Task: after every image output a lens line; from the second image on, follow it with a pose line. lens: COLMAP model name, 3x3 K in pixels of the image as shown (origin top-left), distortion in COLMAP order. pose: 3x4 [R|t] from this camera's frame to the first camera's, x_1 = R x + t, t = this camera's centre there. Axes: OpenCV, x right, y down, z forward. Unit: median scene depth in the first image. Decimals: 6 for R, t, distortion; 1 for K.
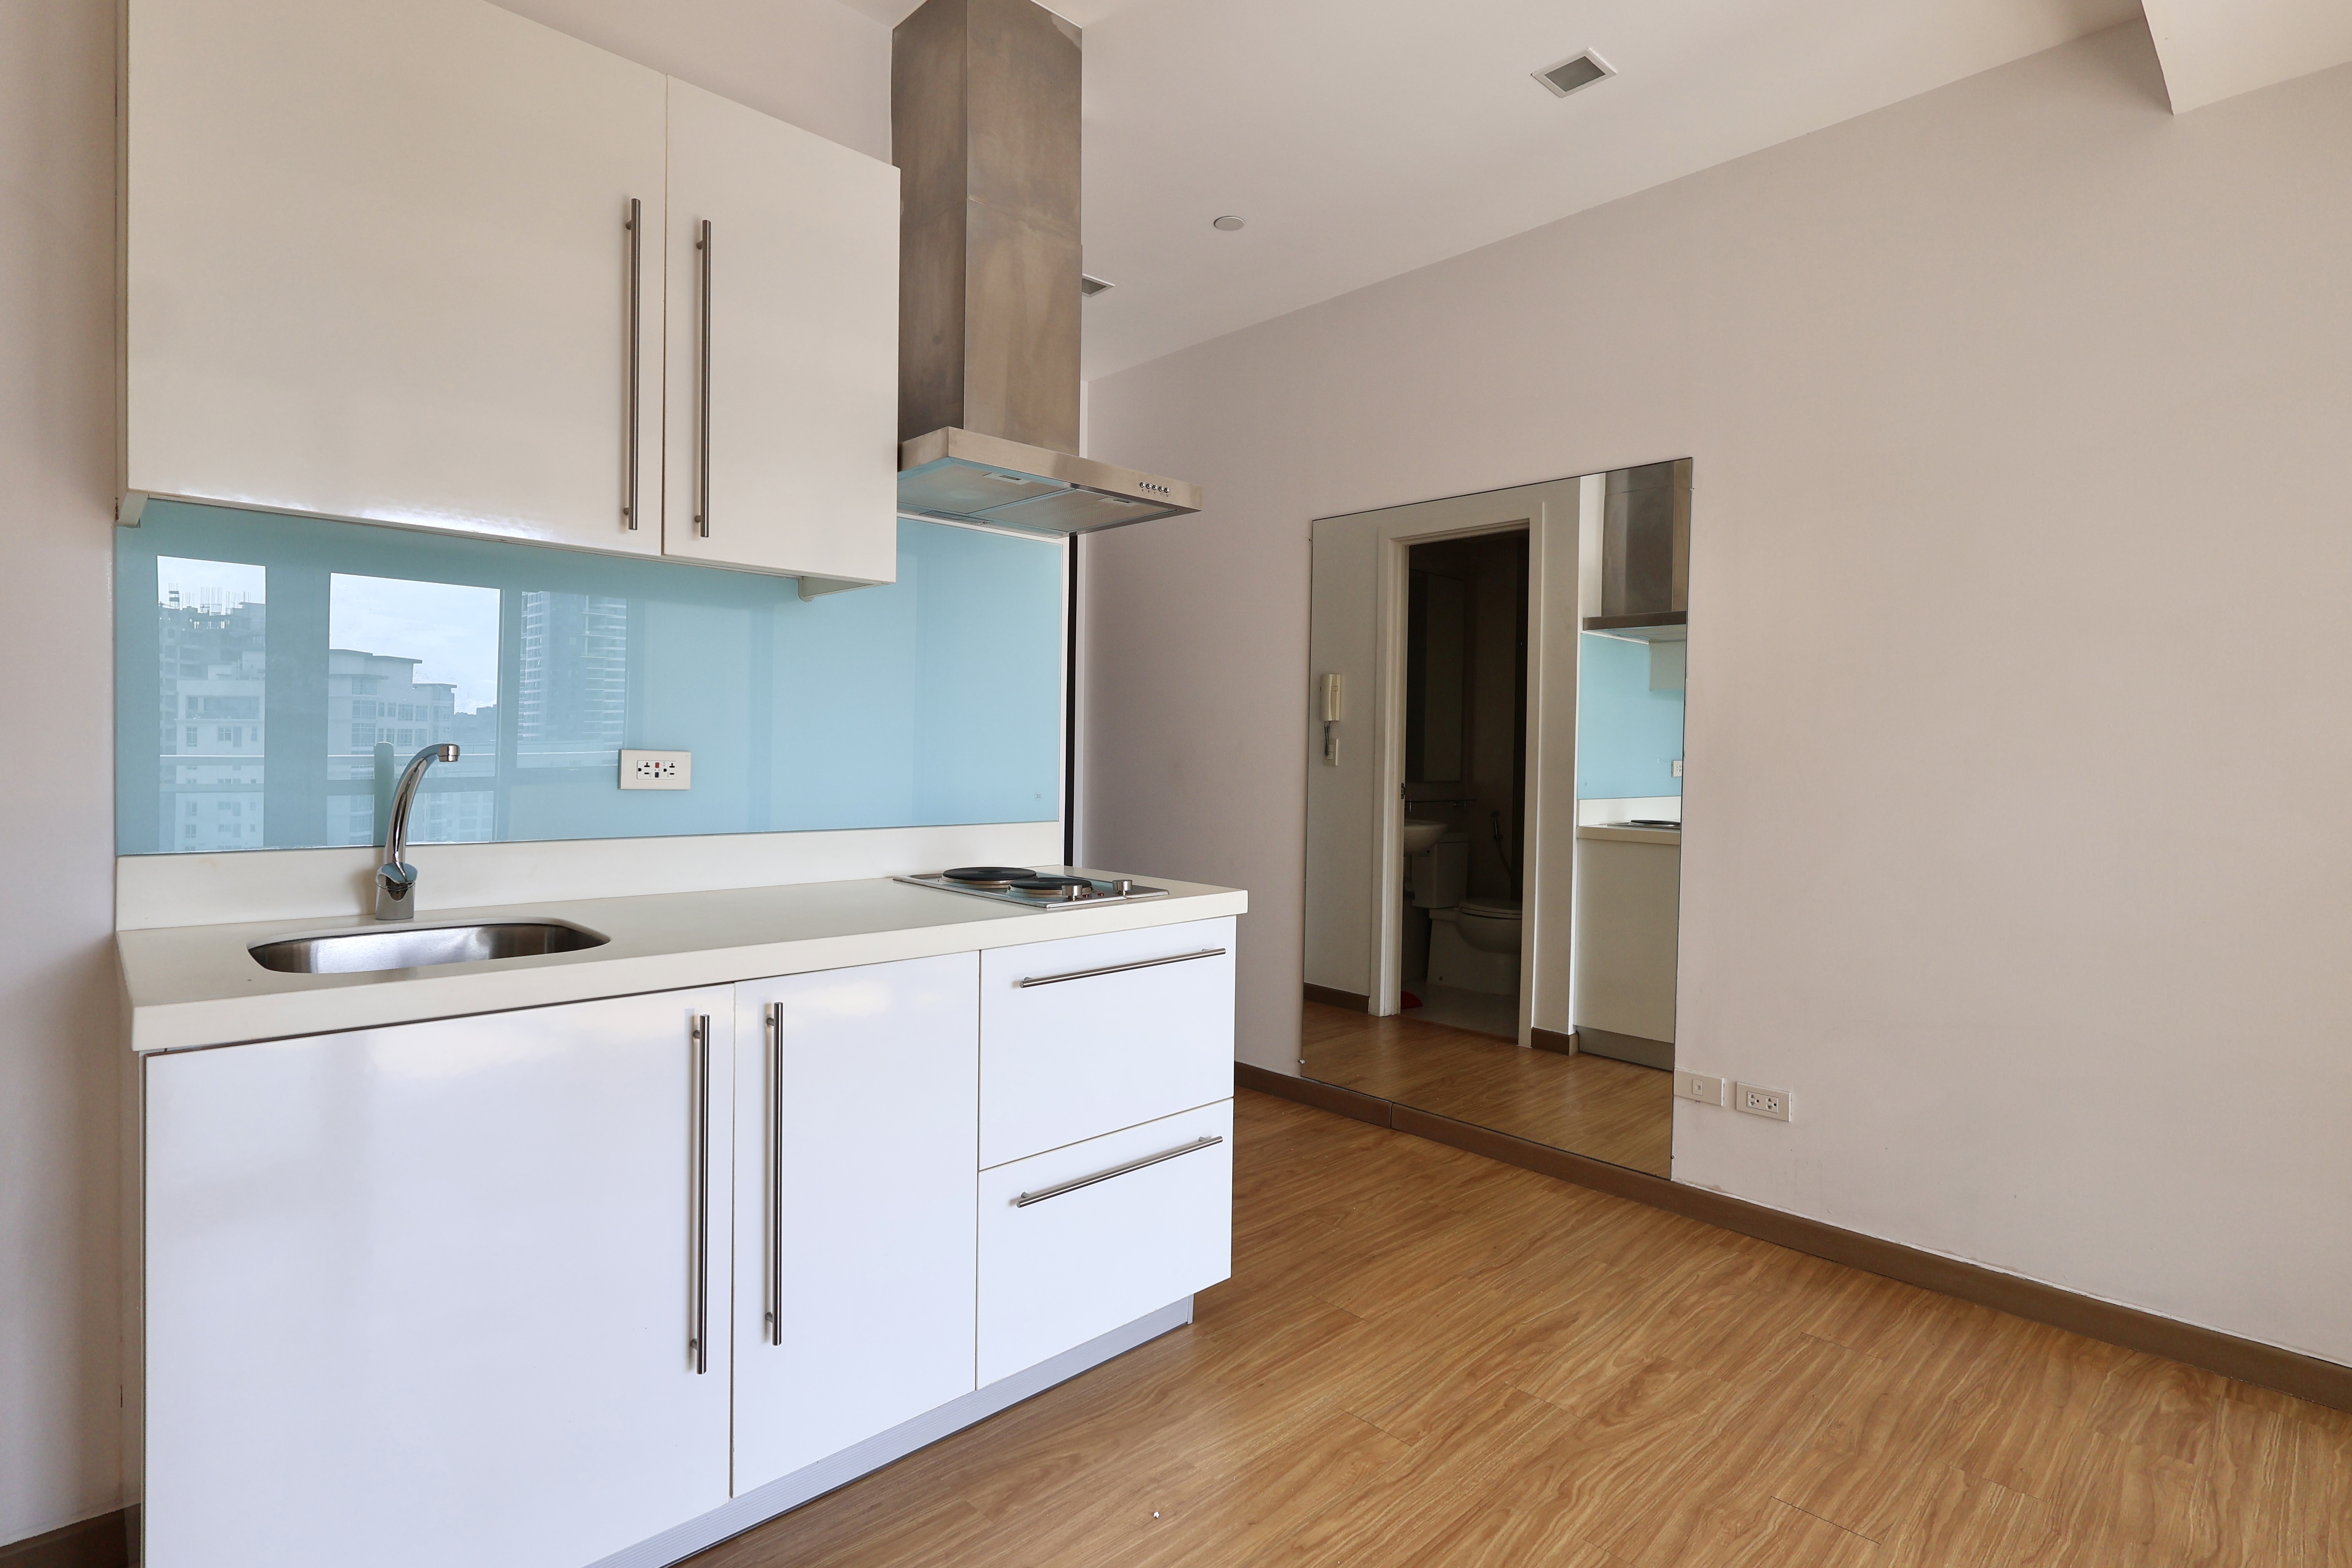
lens RADIAL K [[1164.8, 0, 1182.2], [0, 1164.8, 778.5], [0, 0, 1]] dist [0.020583, 0.000002]
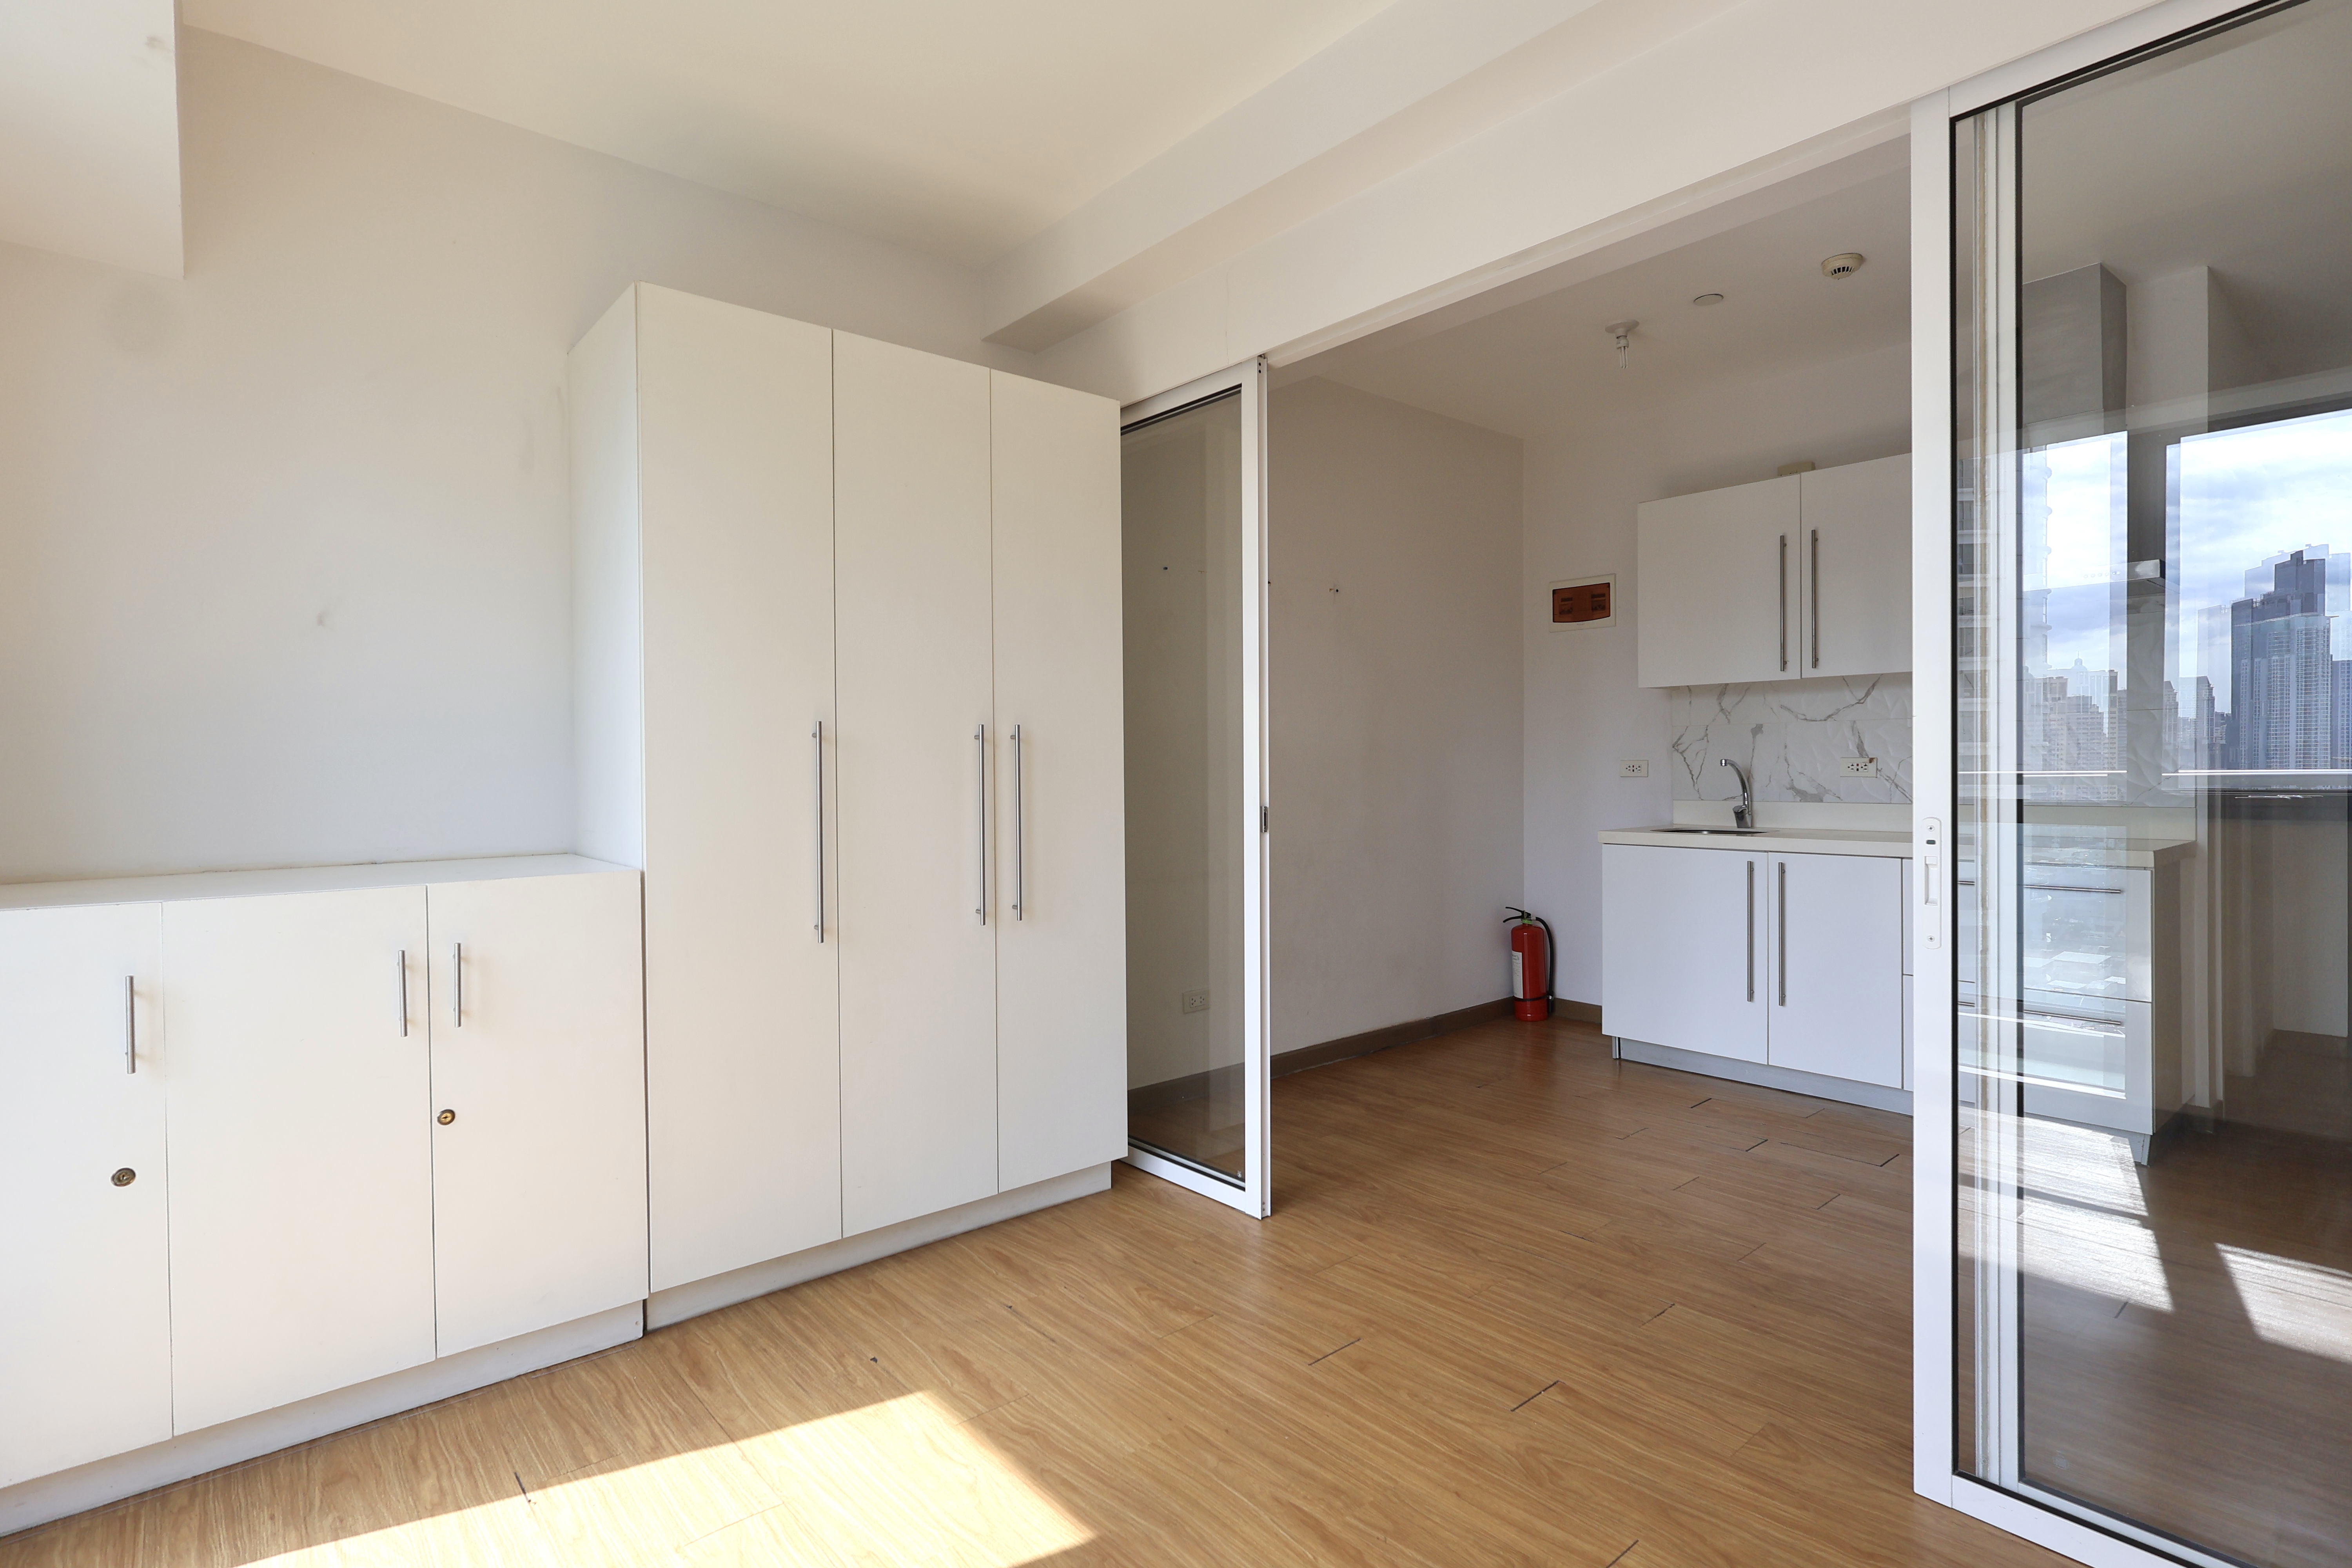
lens RADIAL K [[1148.4, 0, 1173.6], [0, 1148.4, 773.2], [0, 0, 1]] dist [-0.004124, 0.000186]
pose [[-0.068873, -0.012985, -0.997541, 1.756132], [-0.020799, 0.999717, -0.011577, 0.049390], [0.997409, 0.019951, -0.069123, -0.076969]]
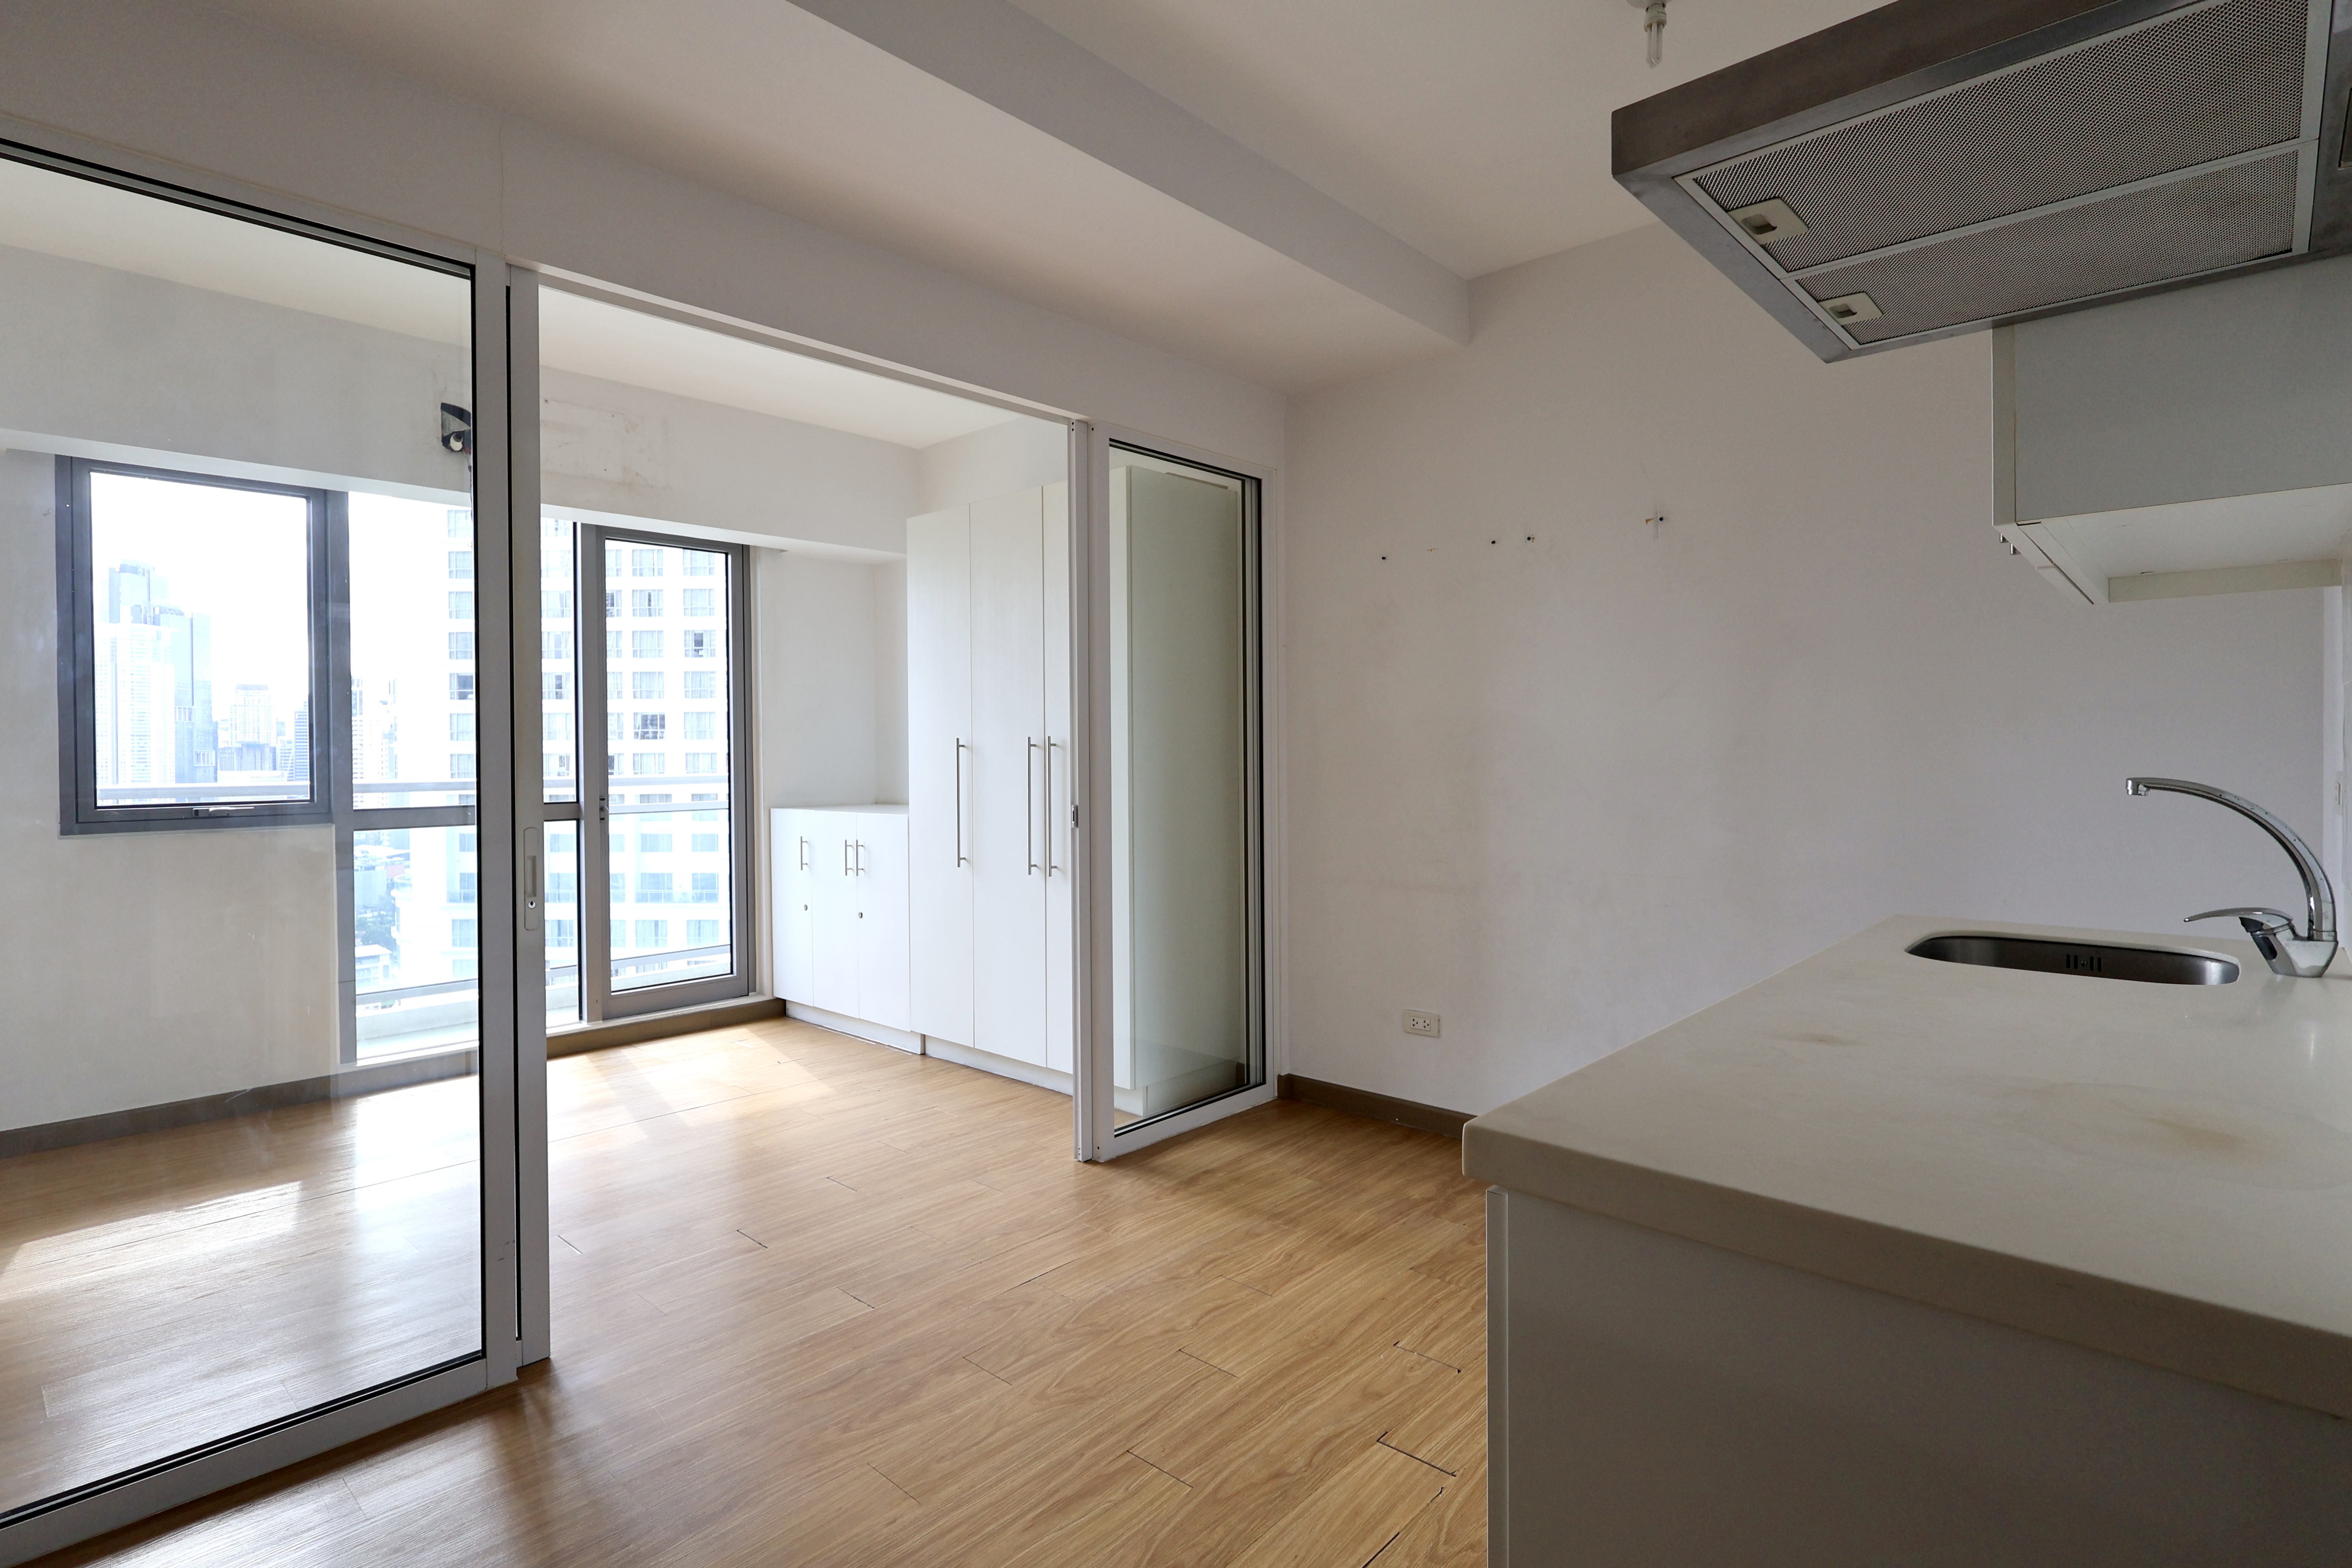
lens RADIAL K [[1148.4, 0, 1173.6], [0, 1148.4, 773.2], [0, 0, 1]] dist [-0.004124, 0.000186]
pose [[-0.998175, -0.013552, -0.058845, 0.222343], [-0.016344, 0.998750, 0.047233, -0.057826], [0.058131, 0.048109, -0.997149, 1.647908]]
